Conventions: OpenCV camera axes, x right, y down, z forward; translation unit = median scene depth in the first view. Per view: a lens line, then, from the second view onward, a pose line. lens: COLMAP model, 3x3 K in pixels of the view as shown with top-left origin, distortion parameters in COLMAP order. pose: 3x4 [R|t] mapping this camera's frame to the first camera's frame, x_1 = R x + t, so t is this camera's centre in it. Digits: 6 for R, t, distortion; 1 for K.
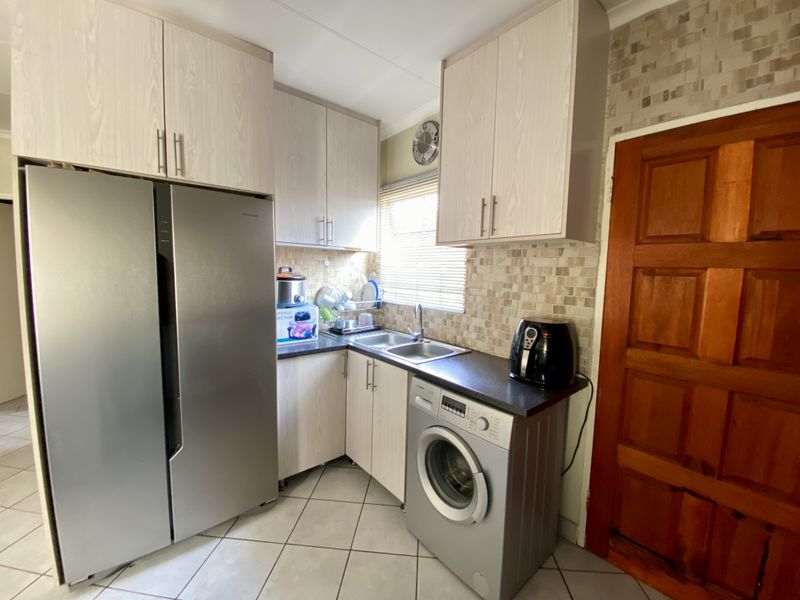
lens RADIAL K [[317.5, 0, 397.3], [0, 317.5, 299.6], [0, 0, 1]] dist [0.023476, -0.021651]
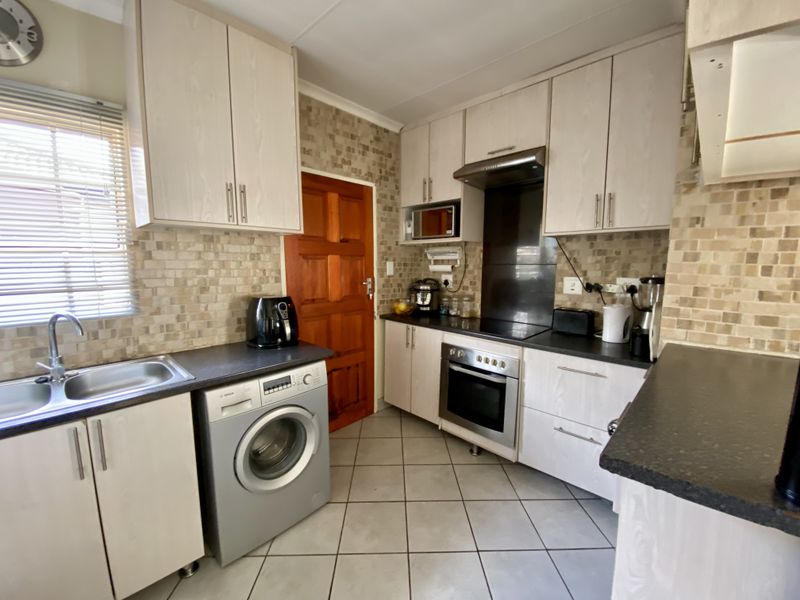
lens RADIAL K [[317.5, 0, 397.3], [0, 317.5, 299.6], [0, 0, 1]] dist [0.023476, -0.021651]
pose [[-0.112783, -0.143495, 0.983204, -0.696753], [0.085660, 0.984429, 0.153500, -0.061334], [-0.989920, 0.101533, -0.098735, 0.537553]]
